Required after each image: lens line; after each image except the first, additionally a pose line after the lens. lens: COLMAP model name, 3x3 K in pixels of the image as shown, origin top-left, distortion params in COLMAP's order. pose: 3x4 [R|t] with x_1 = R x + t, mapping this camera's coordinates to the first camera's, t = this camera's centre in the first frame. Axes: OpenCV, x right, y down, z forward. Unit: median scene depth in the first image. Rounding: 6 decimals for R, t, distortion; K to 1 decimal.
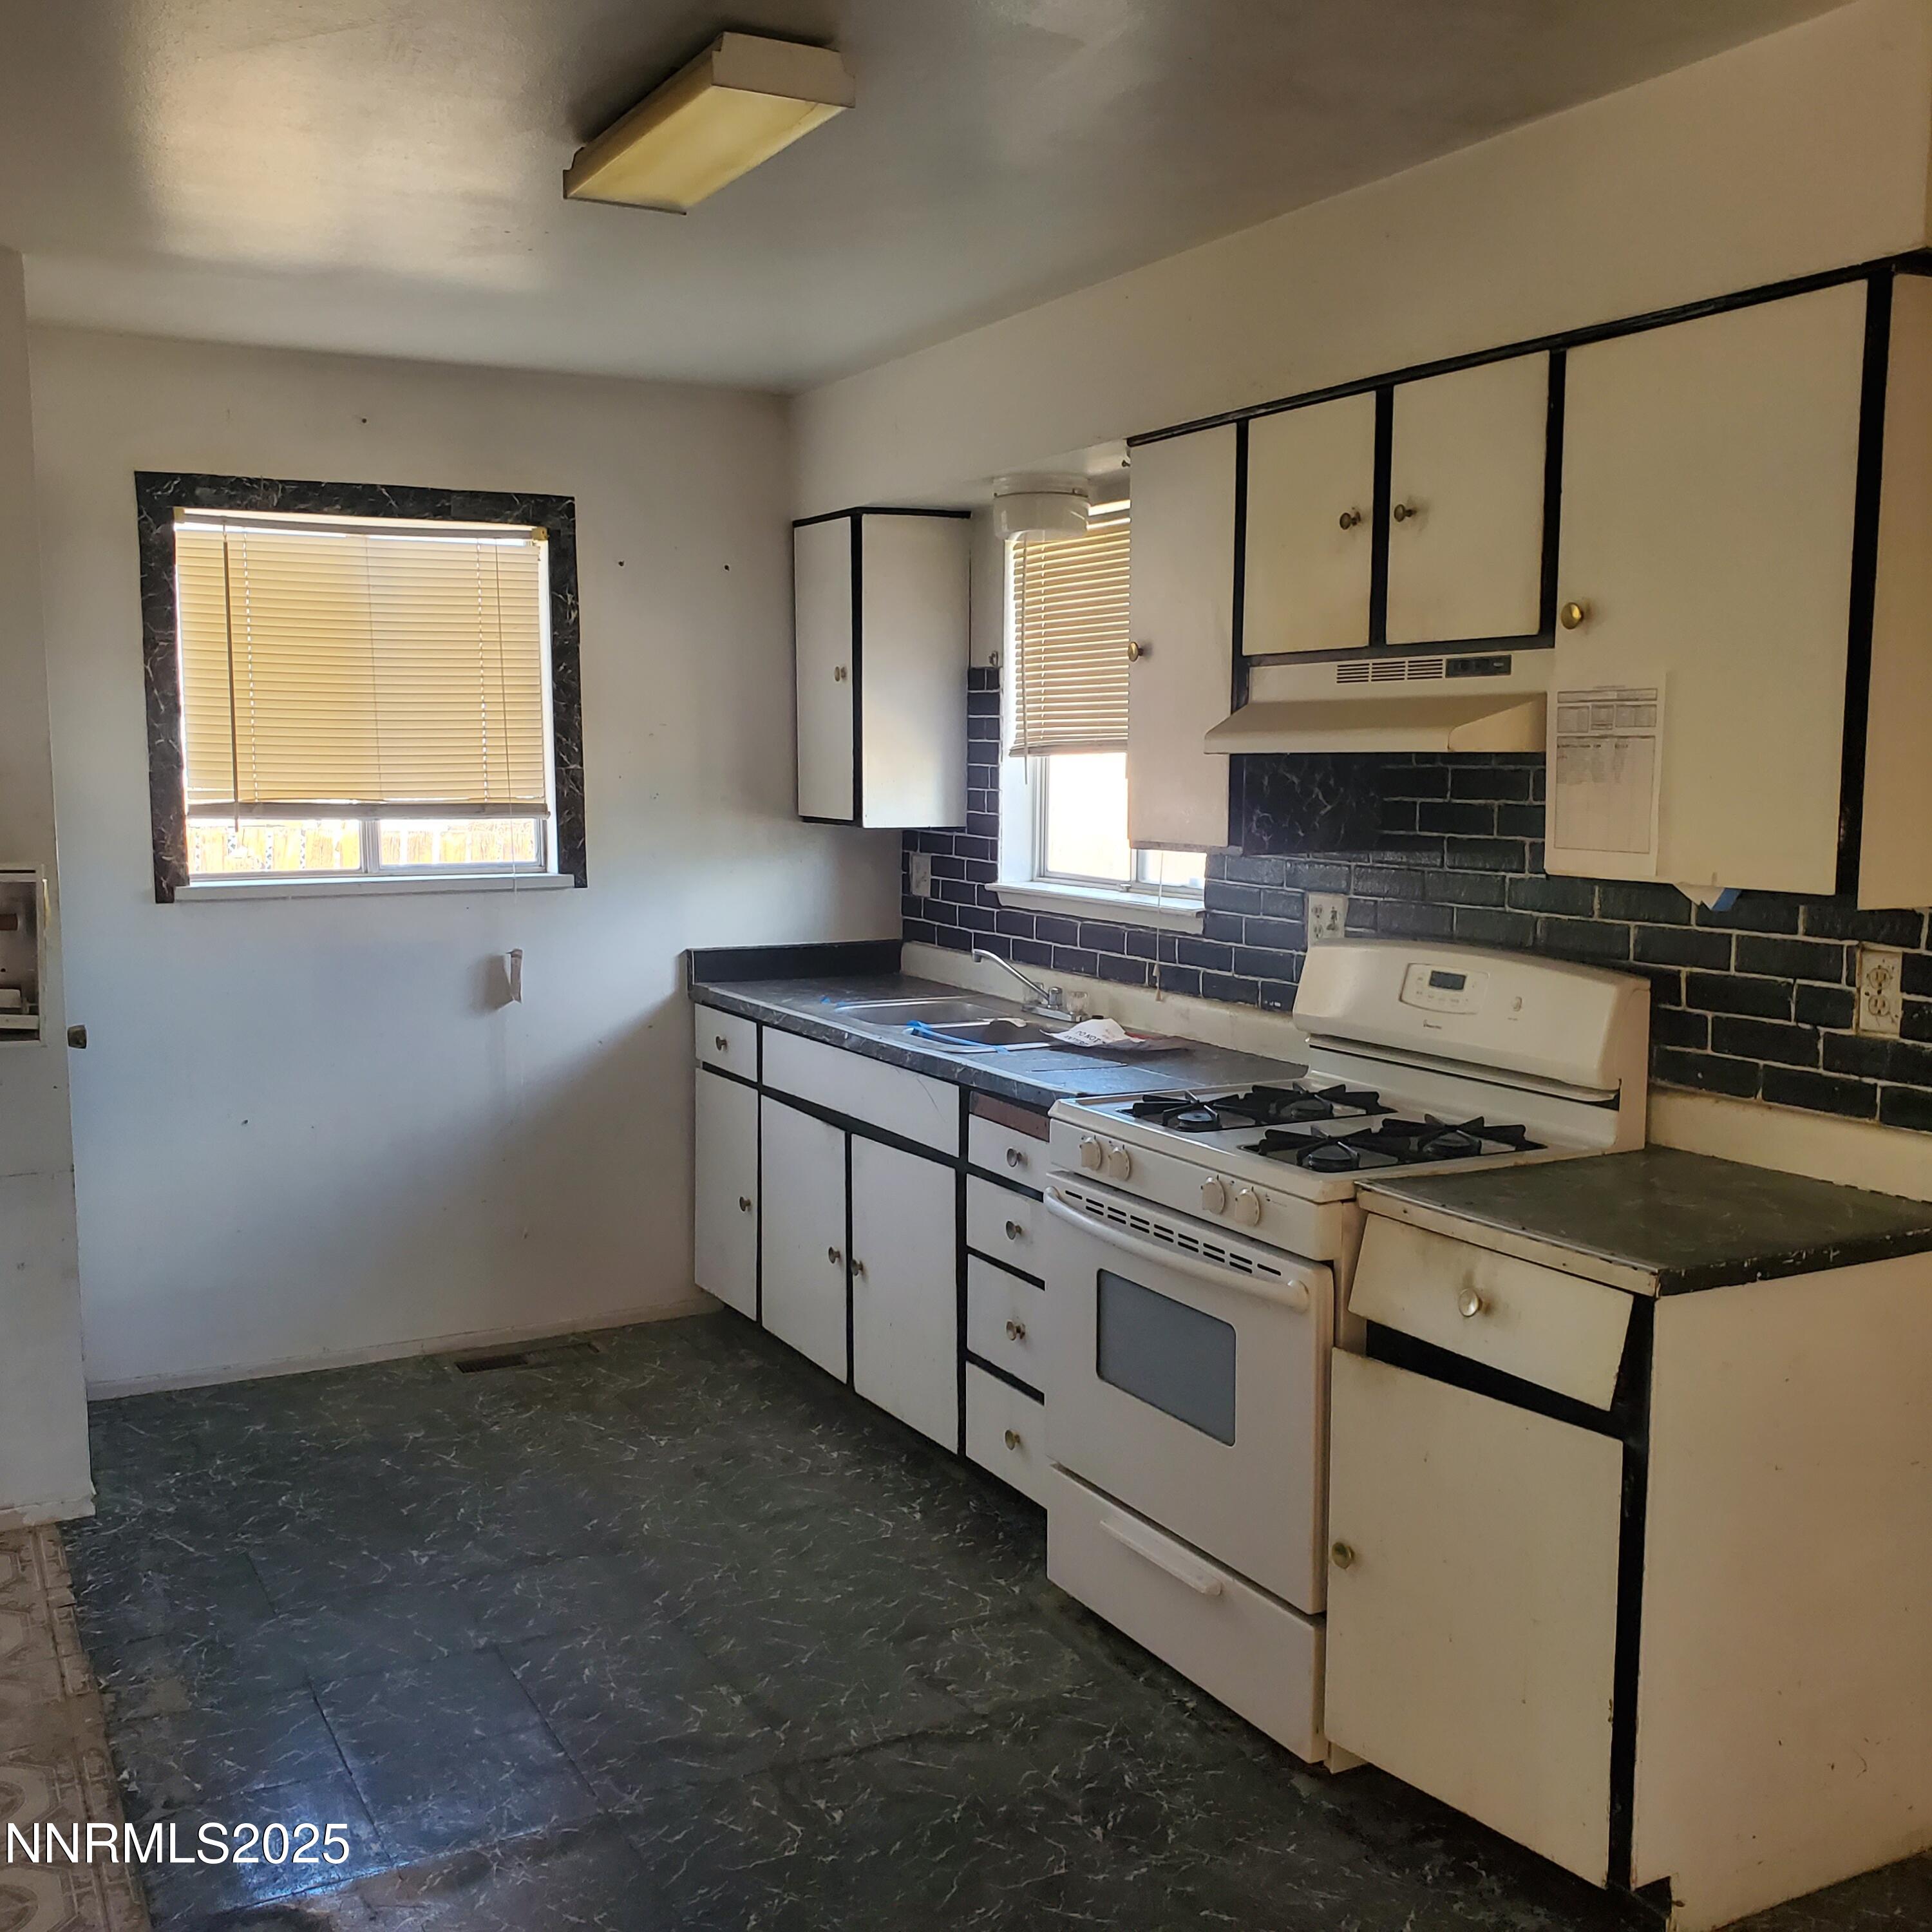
lens RADIAL K [[2021.0, 0, 976.6], [0, 2021.0, 1006.3], [0, 0, 1]] dist [0.006188, 0.000000]
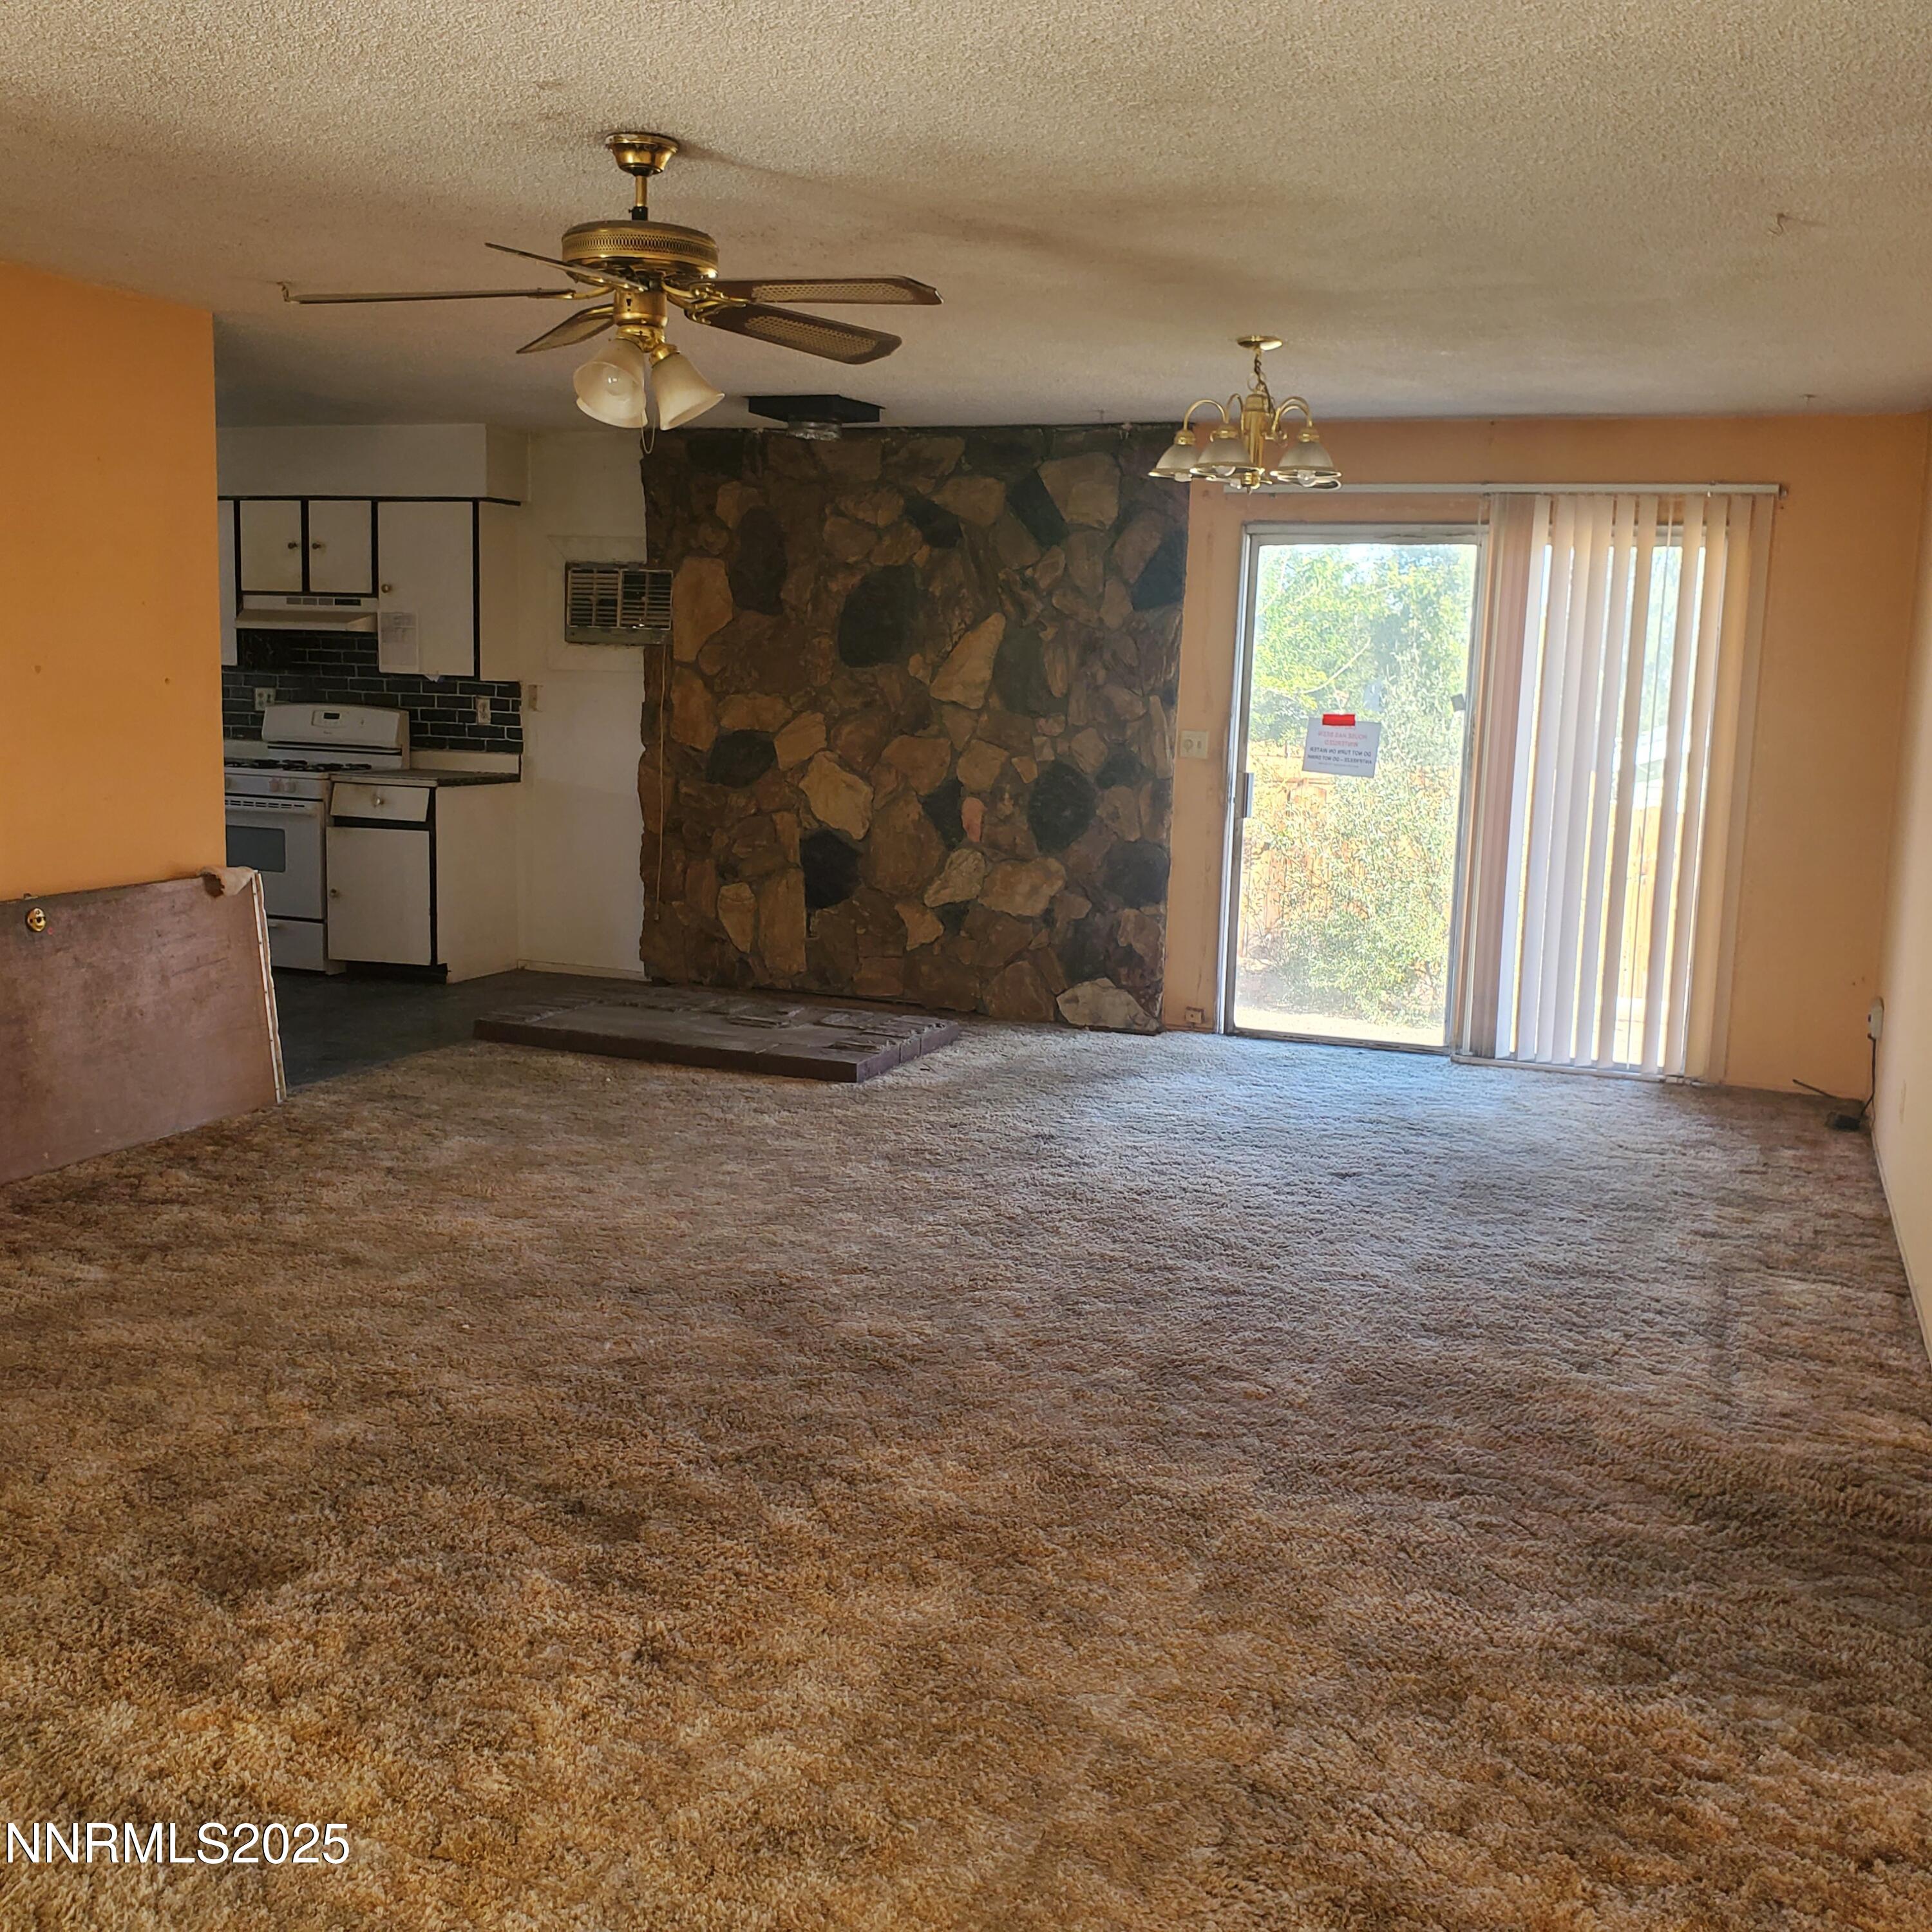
lens RADIAL K [[2021.0, 0, 967.7], [0, 2021.0, 966.4], [0, 0, 1]] dist [0.006188, 0.000000]
pose [[0.763933, -0.070080, 0.641479, -1.035731], [0.049635, 0.997522, 0.049867, 0.270339], [-0.643384, -0.006255, 0.765518, -1.920395]]
